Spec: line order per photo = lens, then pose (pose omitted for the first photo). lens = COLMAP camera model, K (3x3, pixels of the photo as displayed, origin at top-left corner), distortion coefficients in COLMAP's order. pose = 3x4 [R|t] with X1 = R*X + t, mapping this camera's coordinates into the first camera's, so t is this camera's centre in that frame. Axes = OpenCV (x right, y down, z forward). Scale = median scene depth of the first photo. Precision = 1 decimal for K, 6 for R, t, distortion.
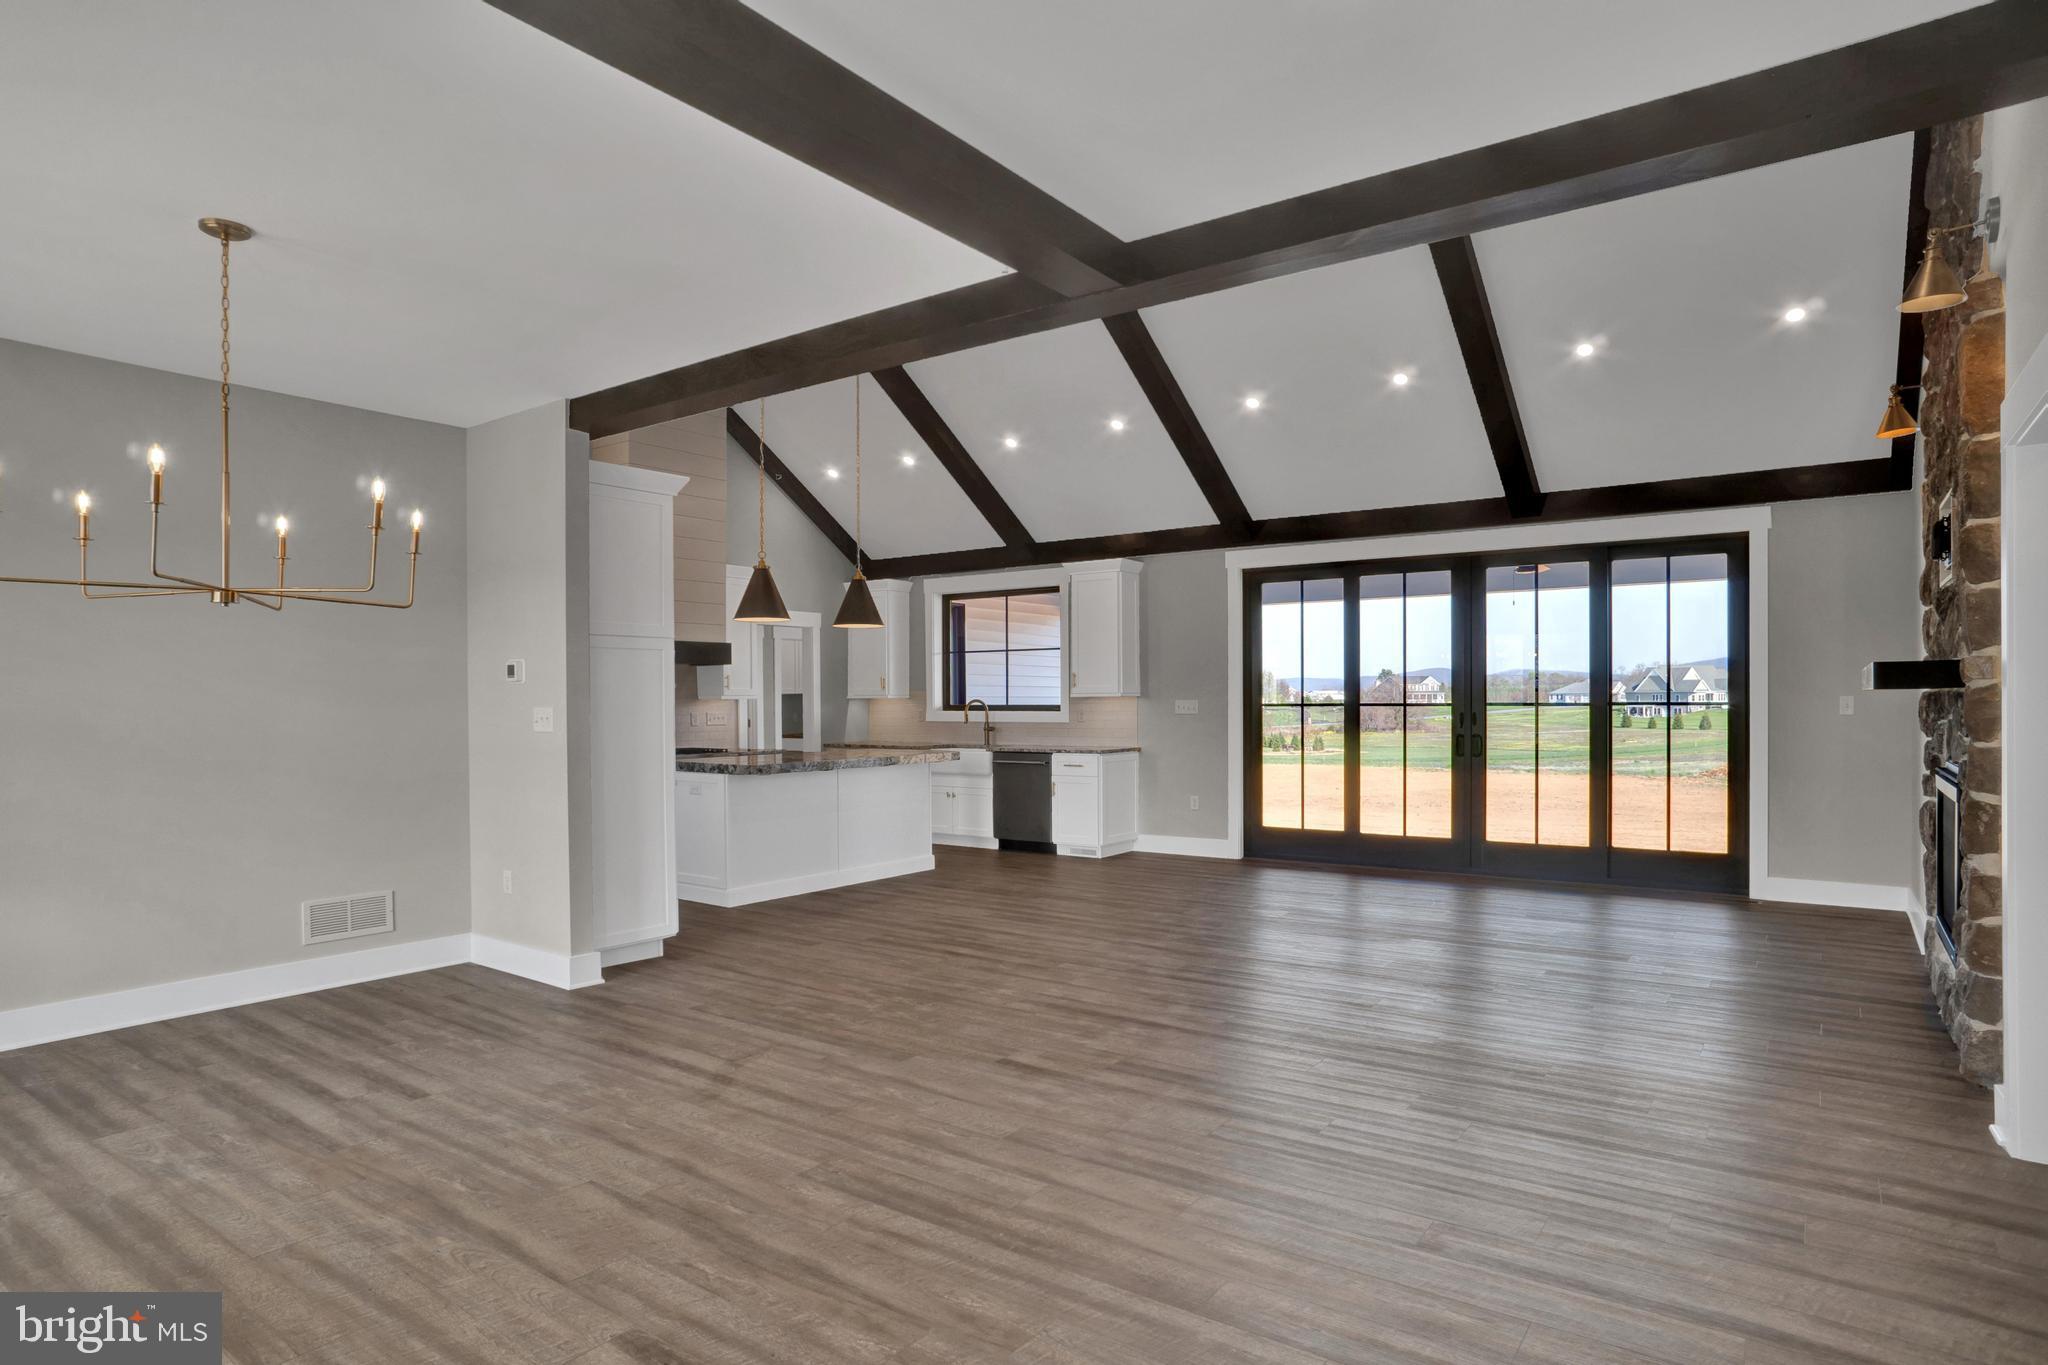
lens RADIAL K [[1110.7, 0, 1033.3], [0, 1110.7, 687.4], [0, 0, 1]] dist [-0.046603, 0.028042]
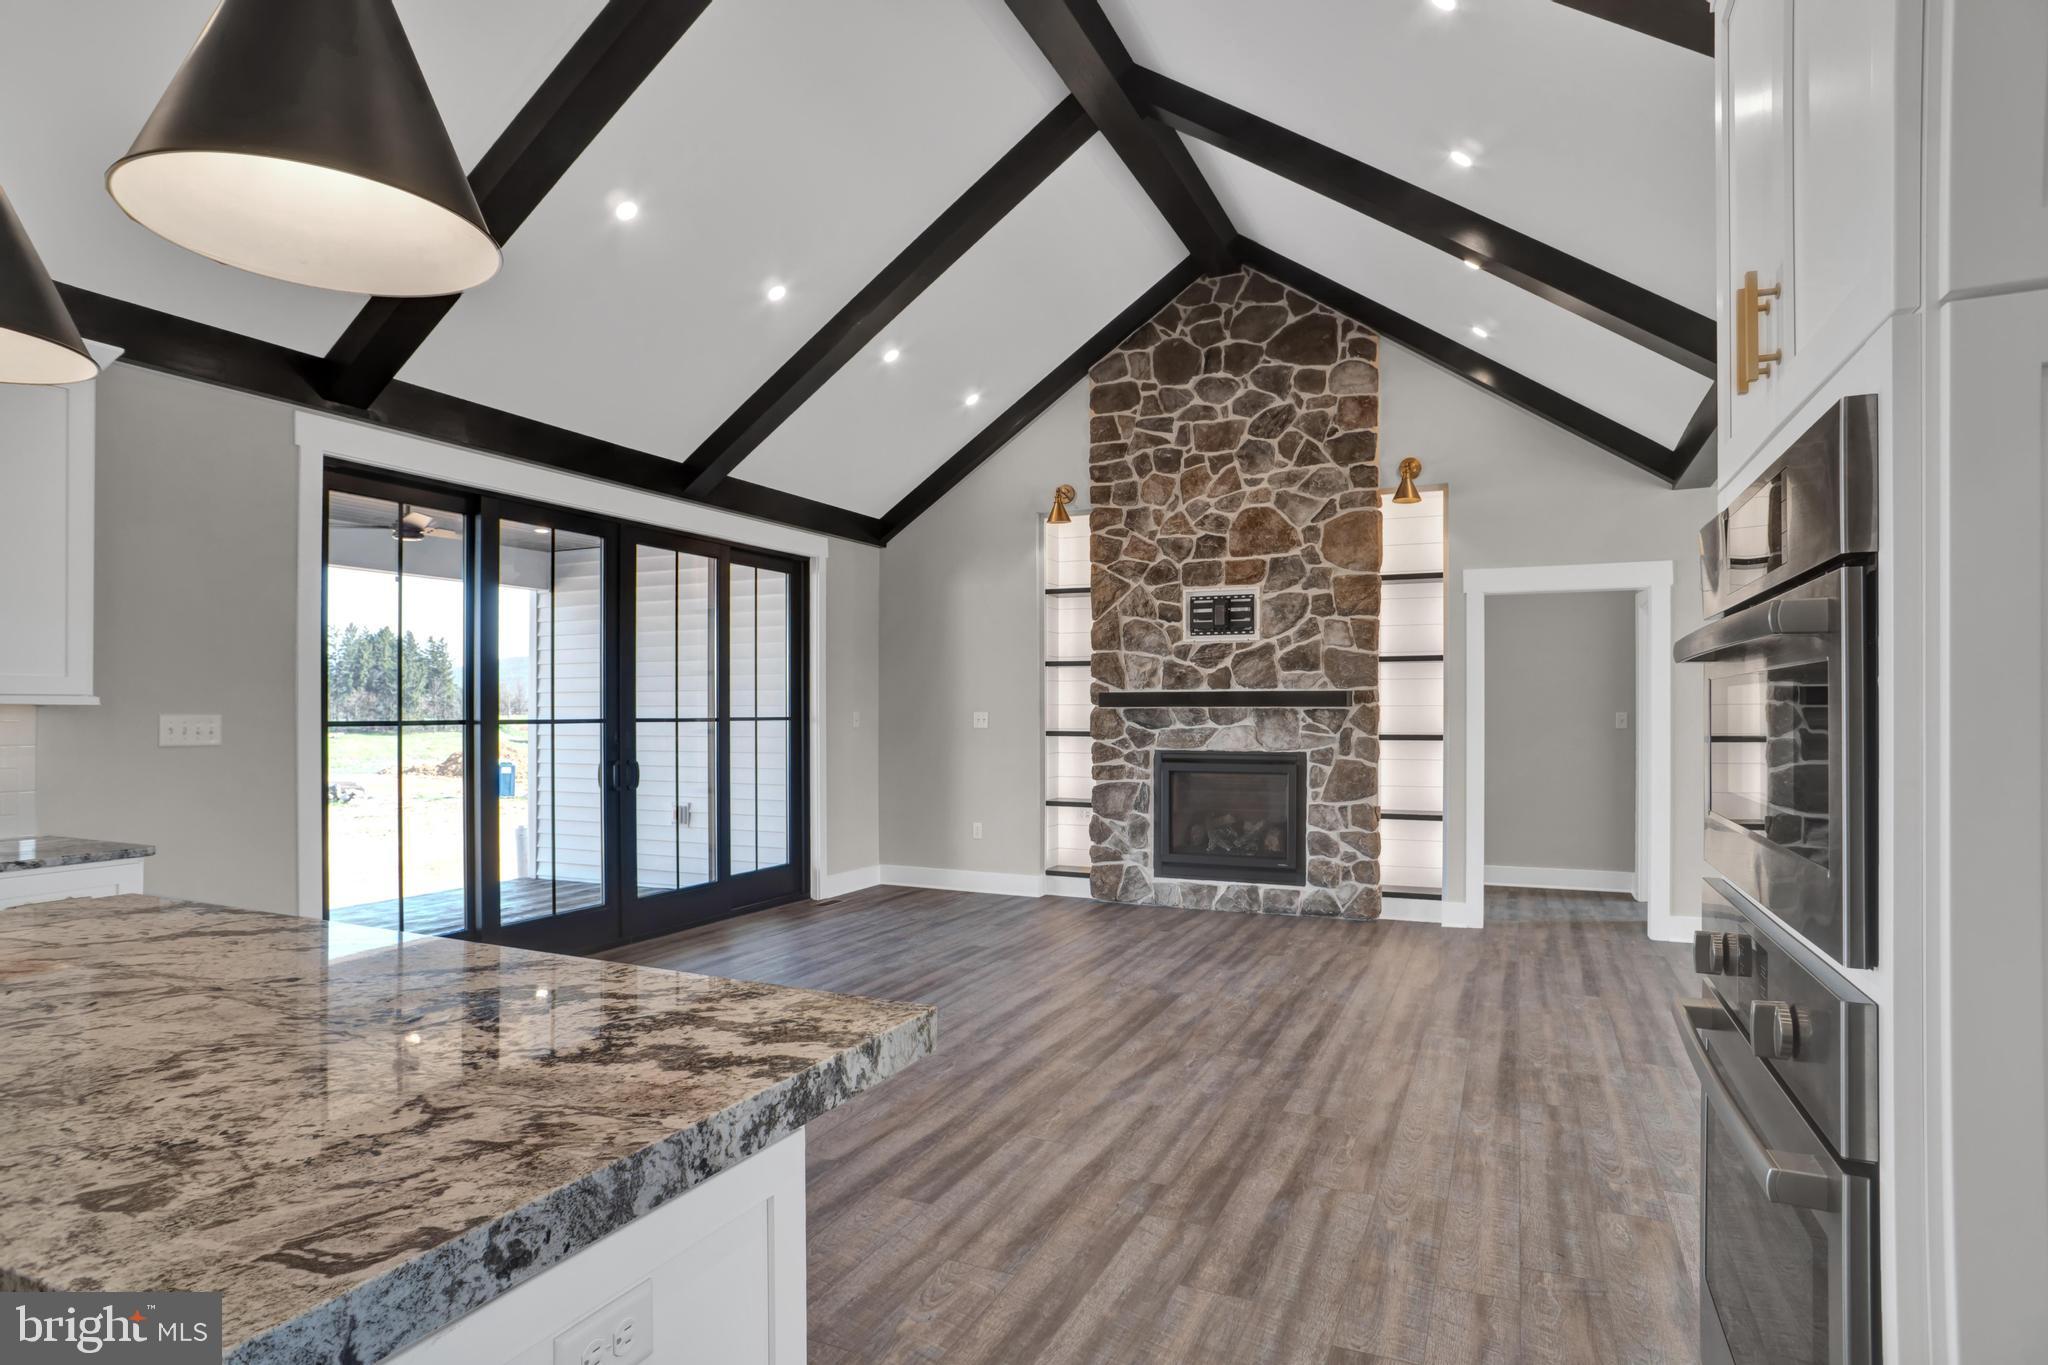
lens RADIAL K [[1110.7, 0, 1044.3], [0, 1110.7, 720.6], [0, 0, 1]] dist [-0.046603, 0.028042]
pose [[-0.204458, -0.002335, 0.978873, -0.434437], [-0.008617, 0.999963, 0.000586, 0.013438], [-0.978837, -0.008315, -0.204471, 0.953103]]
